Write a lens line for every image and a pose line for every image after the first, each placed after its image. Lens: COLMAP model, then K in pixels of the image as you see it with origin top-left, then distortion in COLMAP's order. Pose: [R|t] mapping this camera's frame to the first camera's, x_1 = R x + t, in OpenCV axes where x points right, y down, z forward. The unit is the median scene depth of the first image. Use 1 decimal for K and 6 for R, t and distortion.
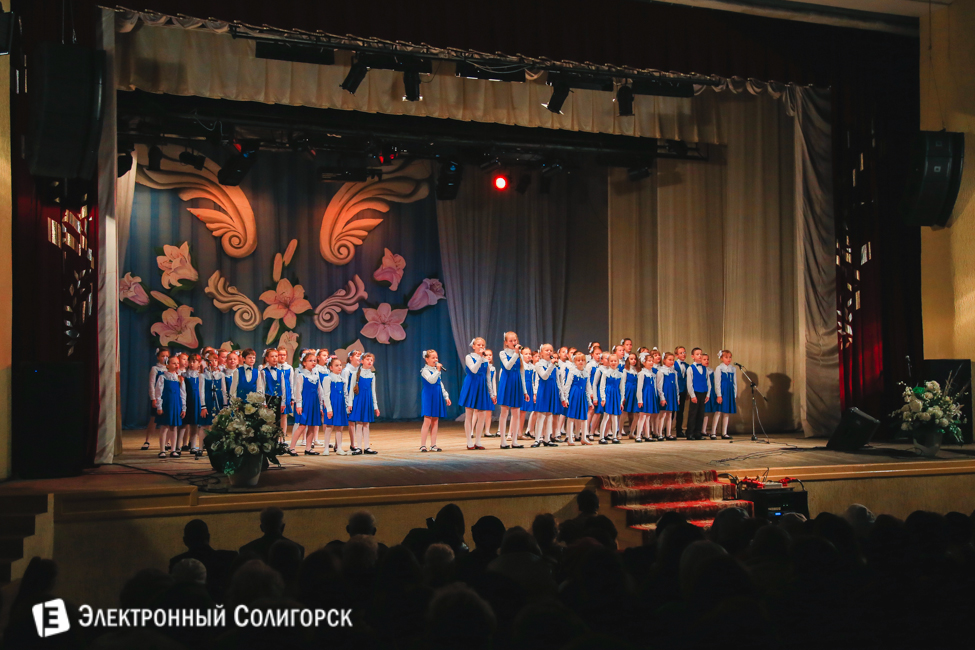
lens RADIAL K [[1009.1, 0, 487.5], [0, 1009.1, 325.0], [0, 0, 1]] dist [0.006182, 0.018978]
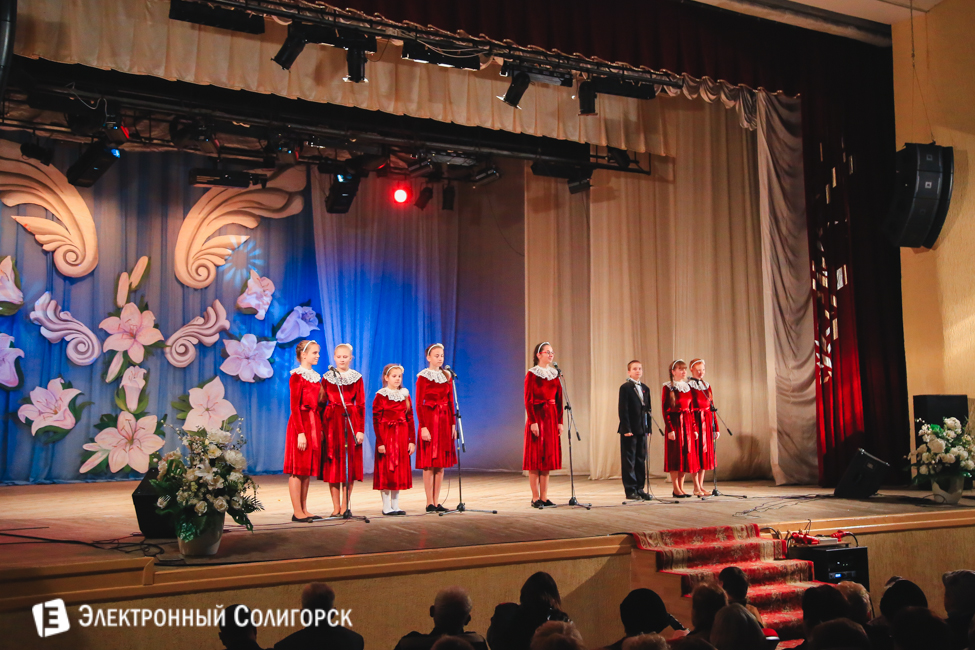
lens RADIAL K [[1098.4, 0, 487.6], [0, 1098.4, 270.1], [0, 0, 1]] dist [0.016185, 0.036273]
pose [[0.985590, 0.019837, 0.167983, -0.098299], [-0.004541, 0.995844, -0.090959, 0.012890], [-0.169090, 0.088886, 0.981584, 0.085086]]
